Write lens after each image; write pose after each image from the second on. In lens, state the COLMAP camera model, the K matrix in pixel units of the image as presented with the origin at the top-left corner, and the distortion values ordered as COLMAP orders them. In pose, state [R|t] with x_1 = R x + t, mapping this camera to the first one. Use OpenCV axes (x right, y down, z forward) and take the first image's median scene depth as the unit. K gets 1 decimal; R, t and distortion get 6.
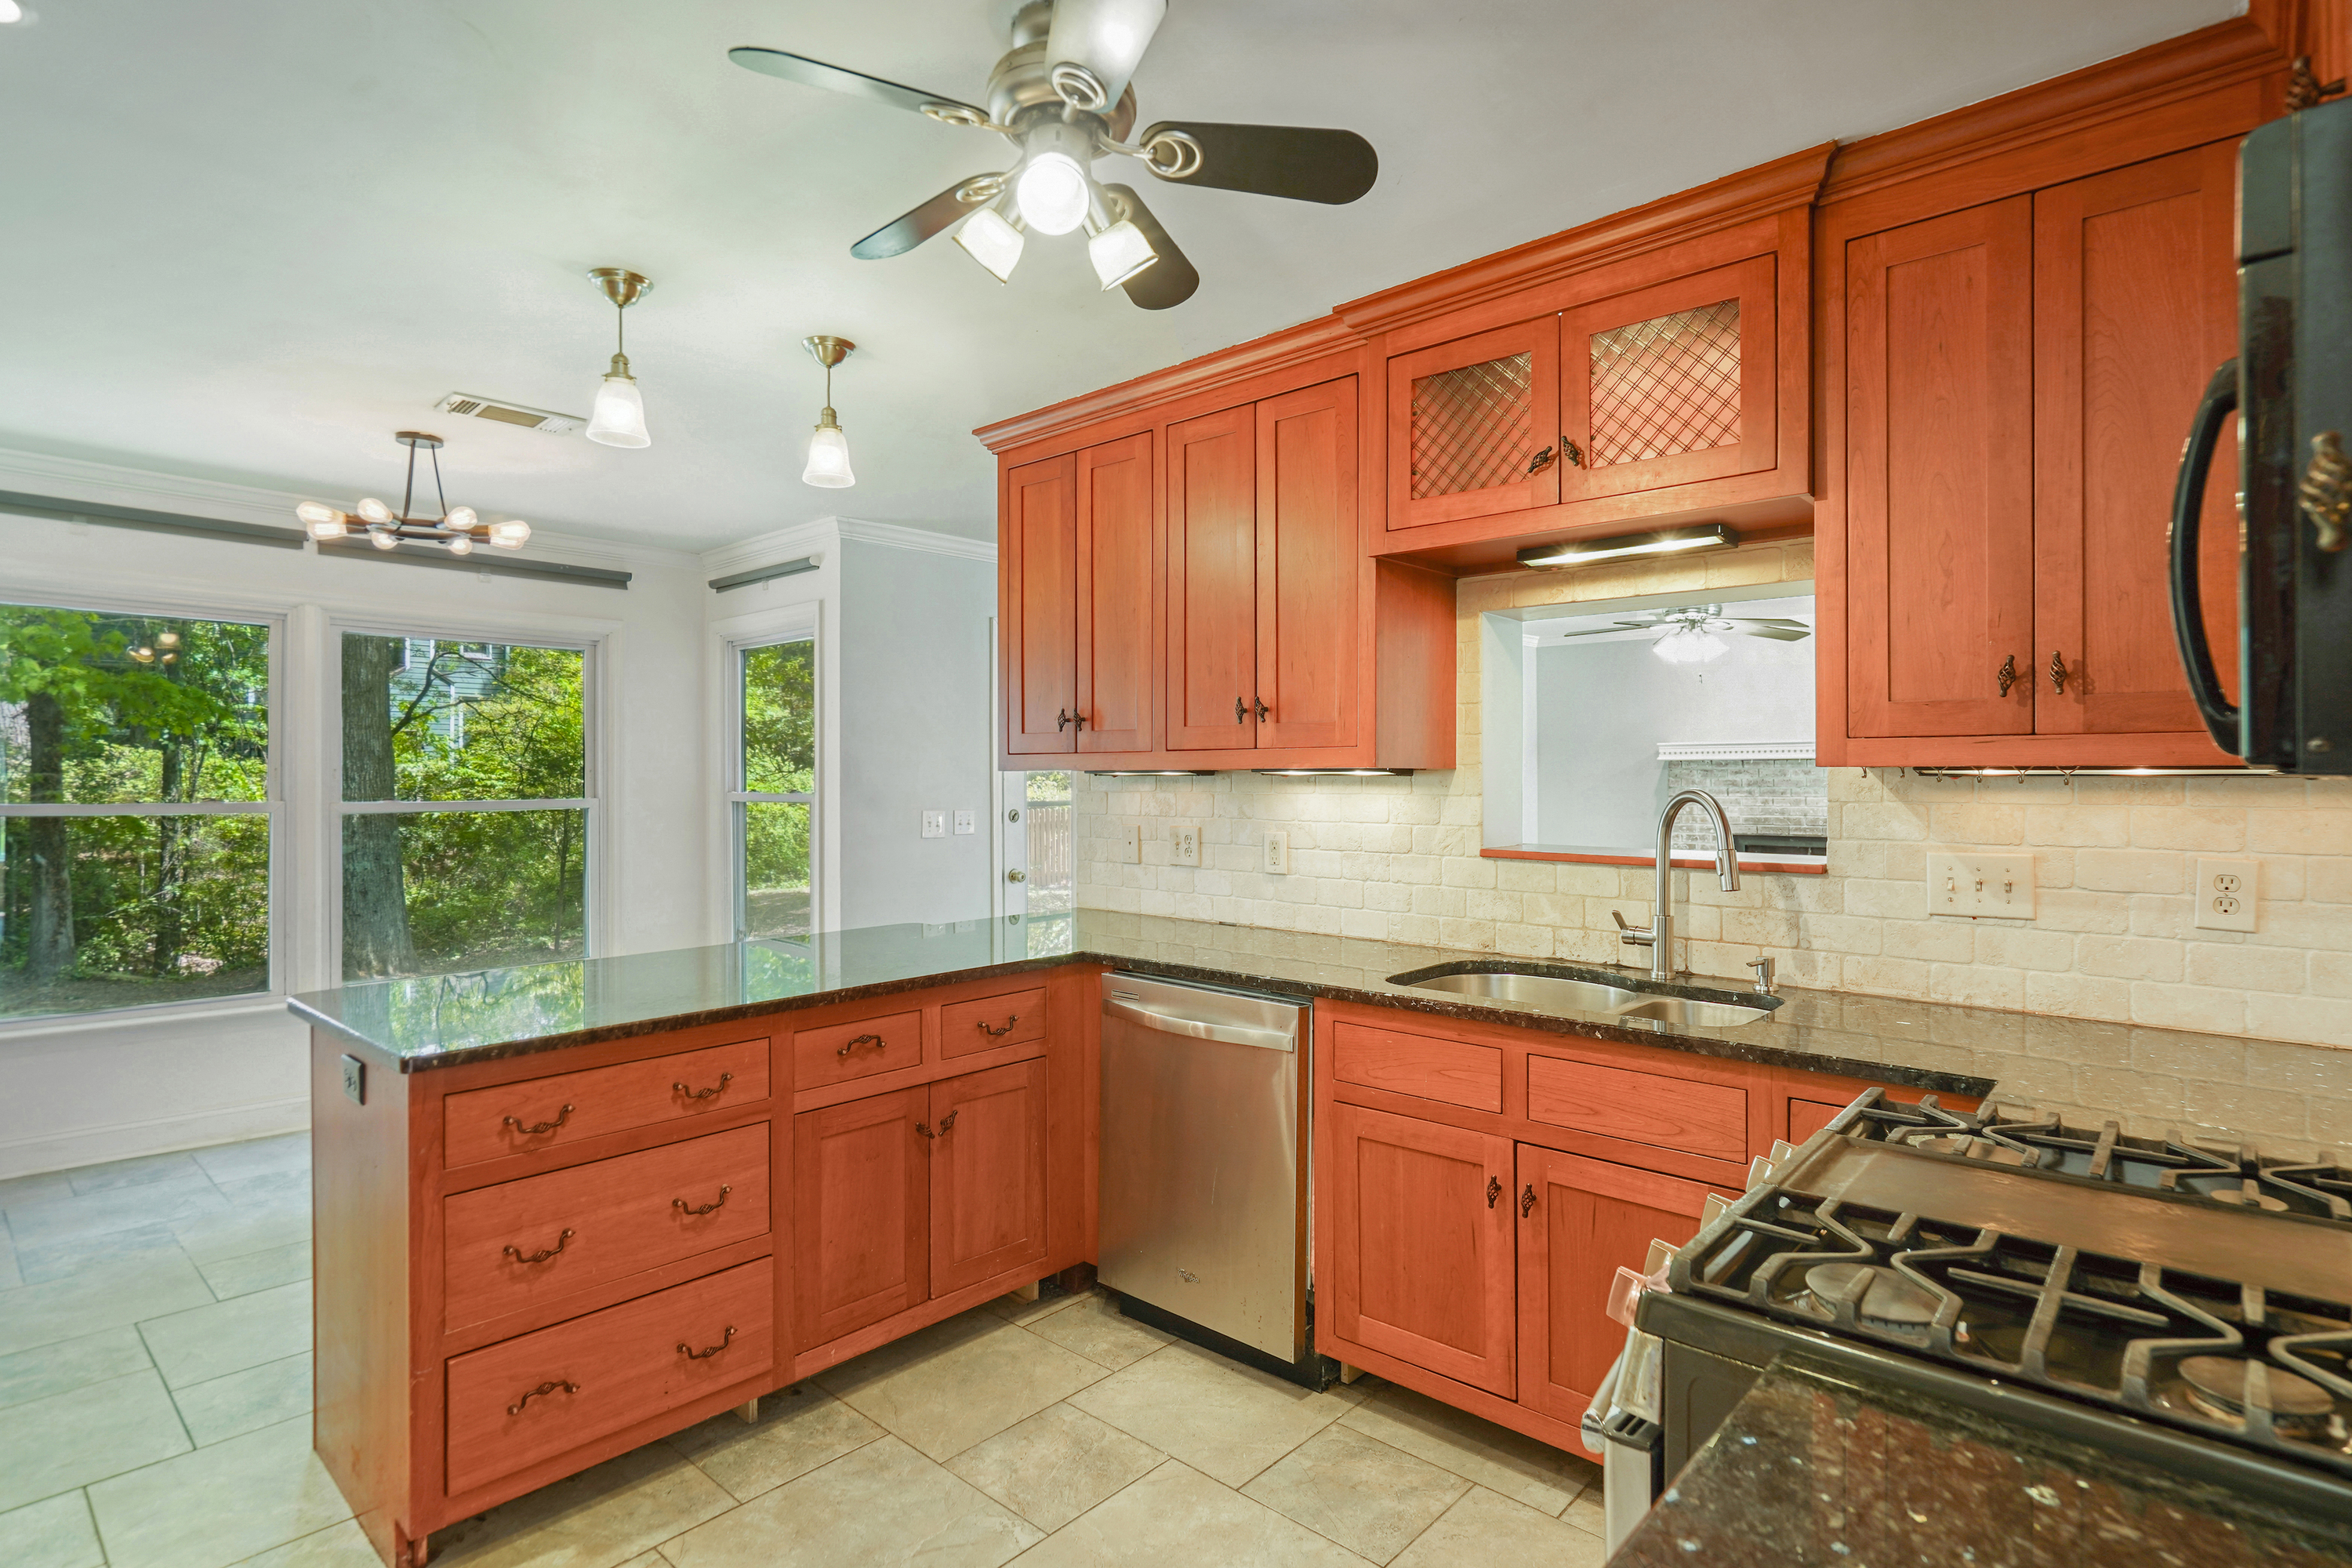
lens RADIAL K [[1126.5, 0, 1173.1], [0, 1126.5, 774.2], [0, 0, 1]] dist [-0.006415, 0.002962]
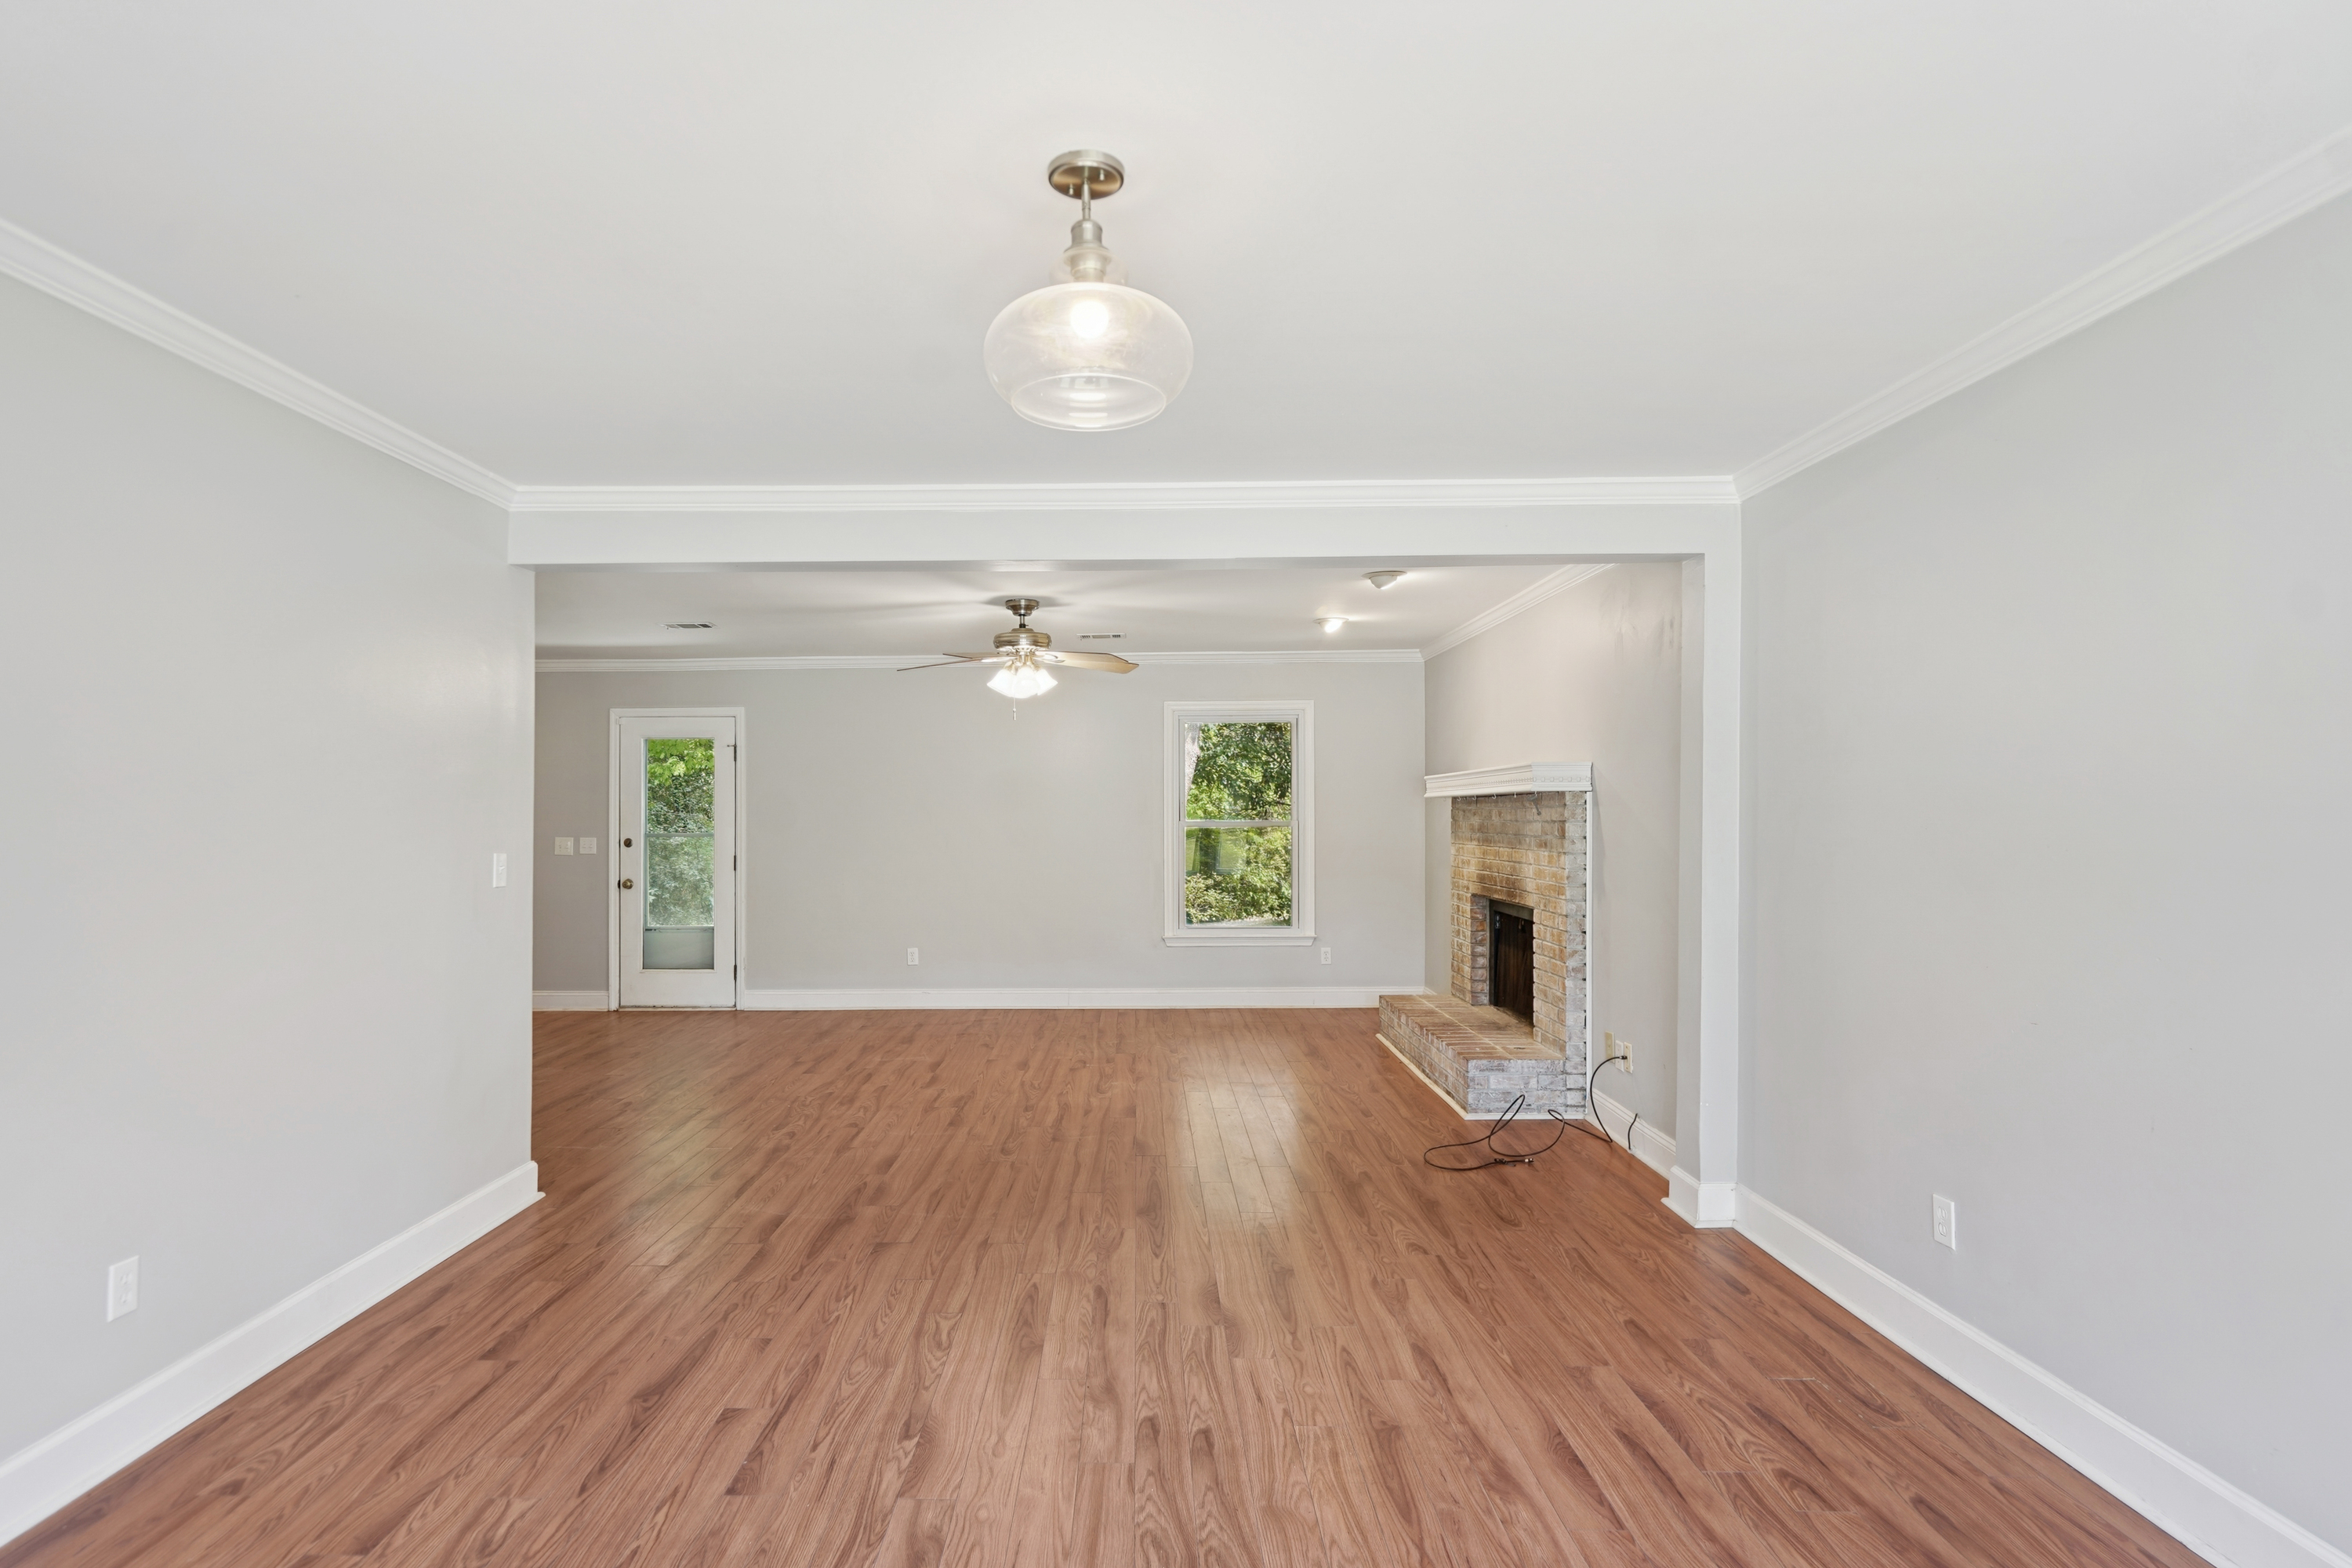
lens RADIAL K [[1172.0, 0, 1123.0], [0, 1172.0, 806.8], [0, 0, 1]] dist [-0.003725, 0.001897]
pose [[0.667282, -0.000727, -0.744805, 2.261658], [0.001081, 0.999999, -0.000008, -0.014481], [0.744804, -0.000800, 0.667282, 0.745716]]
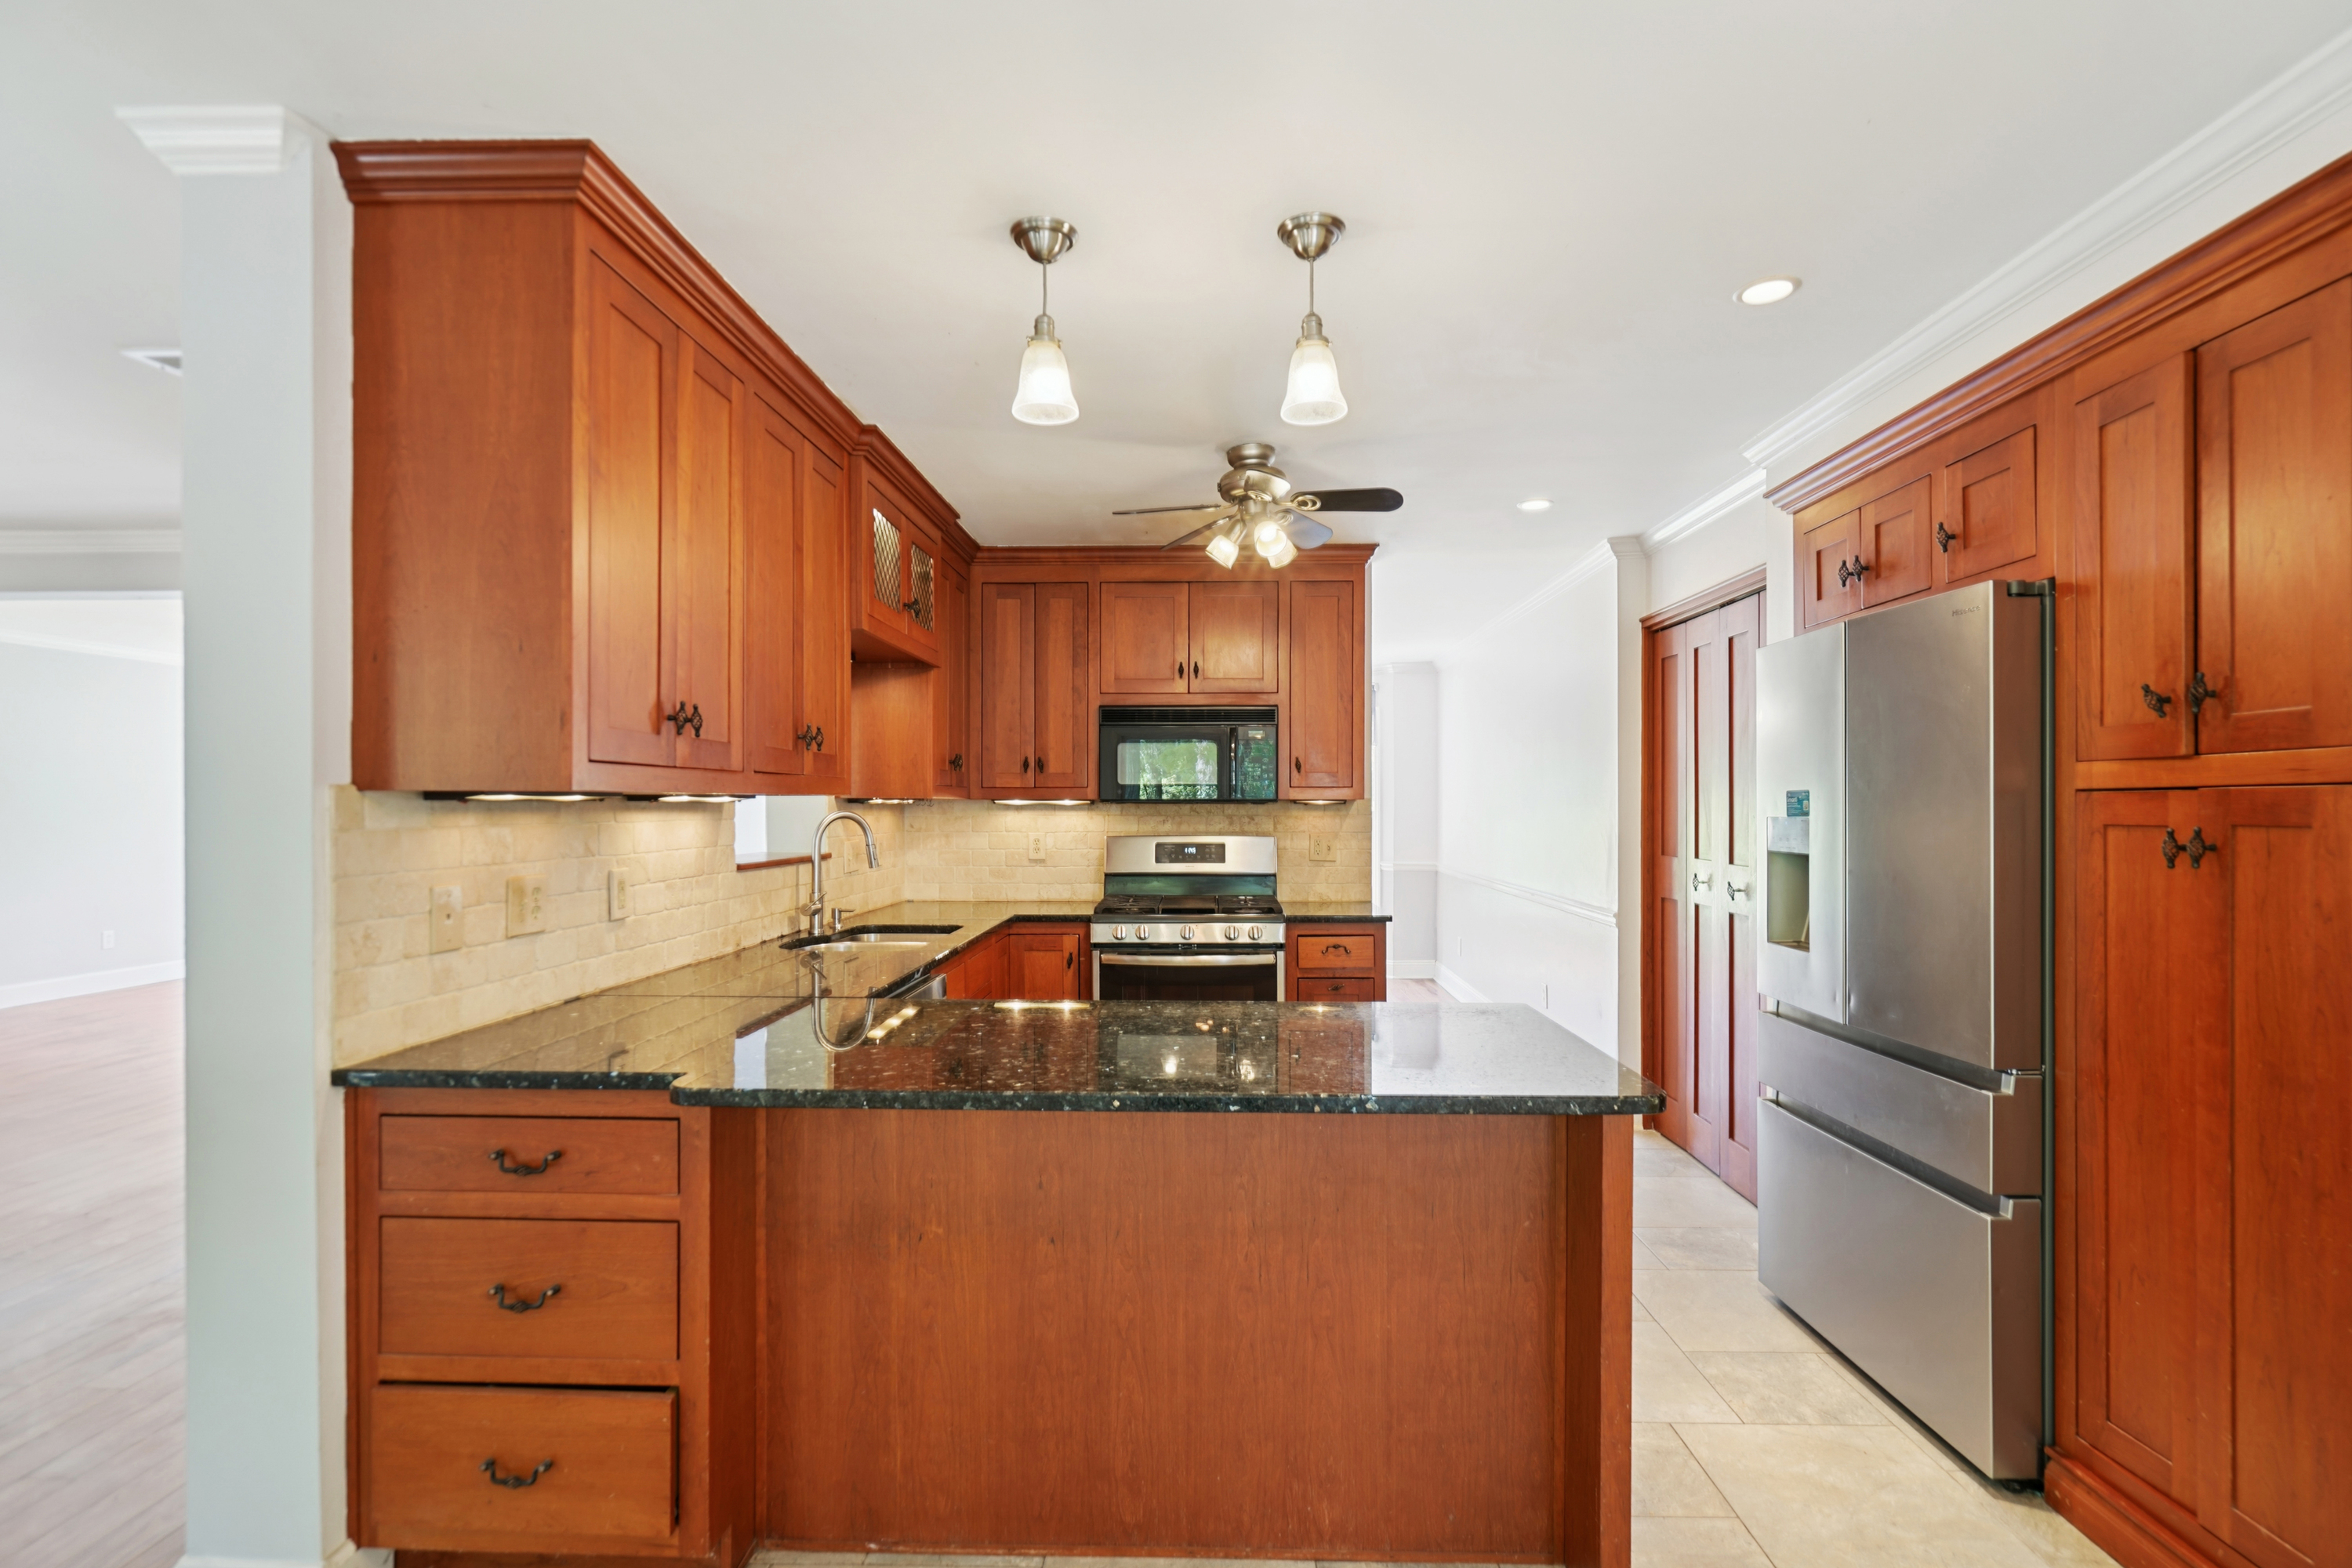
lens RADIAL K [[1126.5, 0, 1188.5], [0, 1126.5, 800.9], [0, 0, 1]] dist [-0.006415, 0.002962]
pose [[-0.655187, 0.005794, 0.755444, -0.743096], [0.000594, 0.999974, -0.007155, 0.006867], [-0.755466, -0.004239, -0.655174, 1.126454]]
